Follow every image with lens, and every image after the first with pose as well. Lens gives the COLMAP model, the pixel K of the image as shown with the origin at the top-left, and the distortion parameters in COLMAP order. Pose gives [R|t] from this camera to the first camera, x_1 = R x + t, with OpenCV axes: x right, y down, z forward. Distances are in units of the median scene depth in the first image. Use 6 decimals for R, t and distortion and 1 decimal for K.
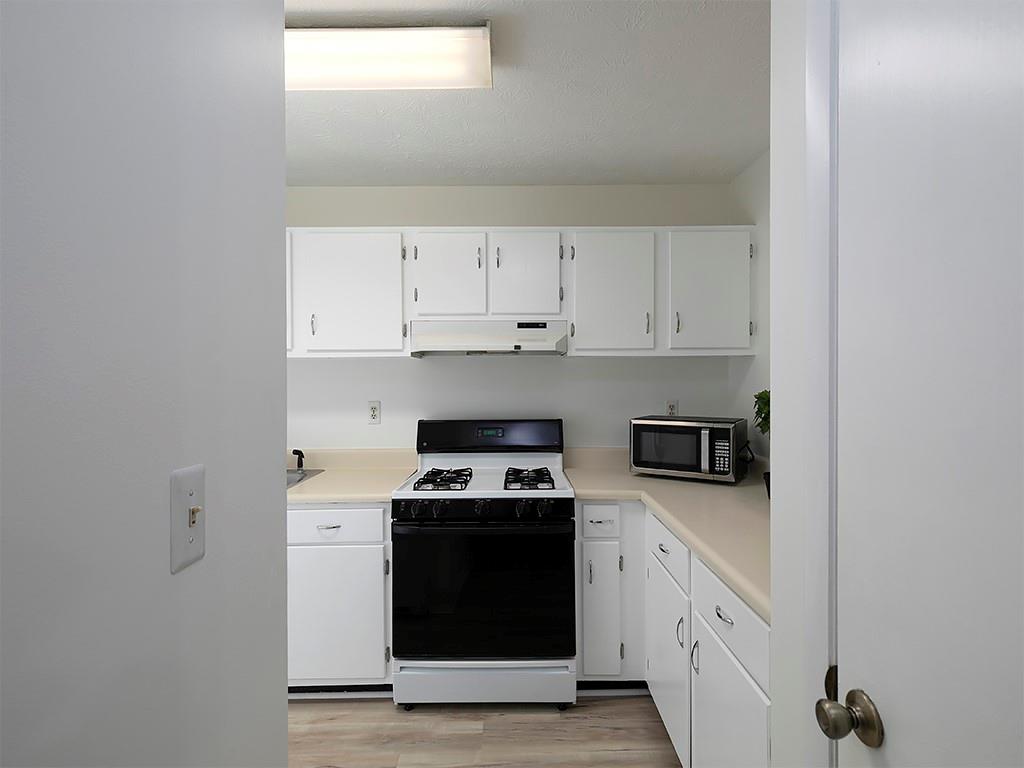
lens RADIAL K [[449.7, 0, 512.0], [0, 449.7, 384.0], [0, 0, 1]] dist [0.000684, 0.000026]
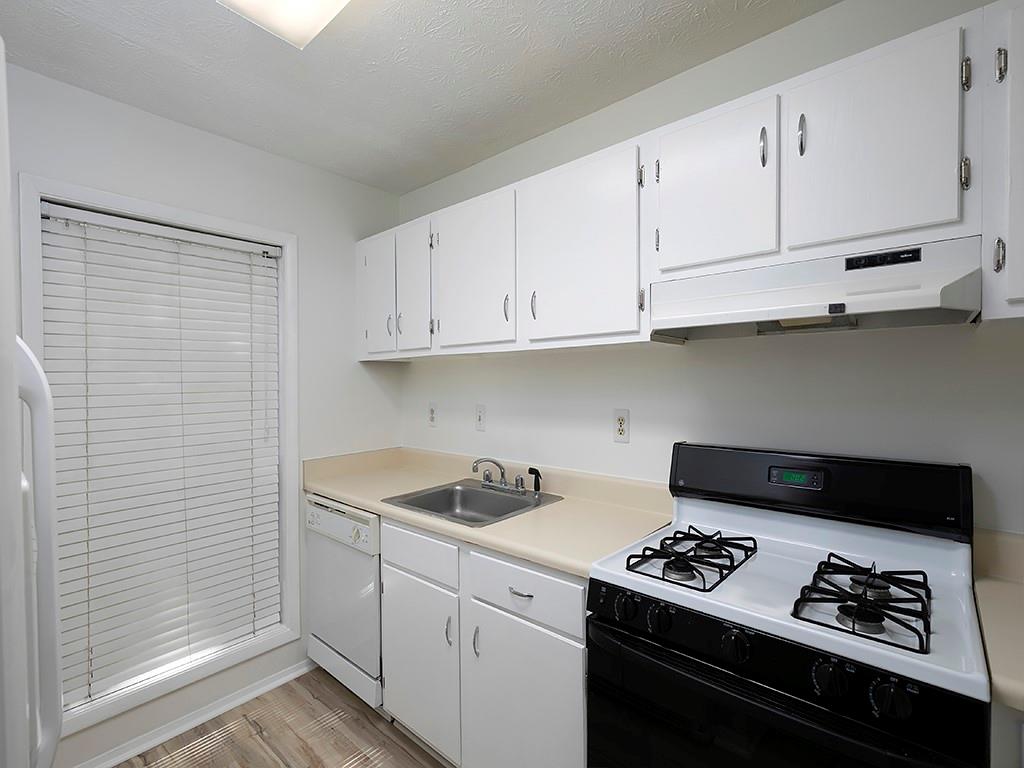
lens RADIAL K [[506.6, 0, 532.9], [0, 506.6, 388.4], [0, 0, 1]] dist [-0.005324, 0.000136]
pose [[0.798284, 0.007541, -0.602234, 0.068632], [0.000724, 0.999909, 0.013480, -0.006020], [0.602281, -0.011196, 0.798206, 0.358689]]
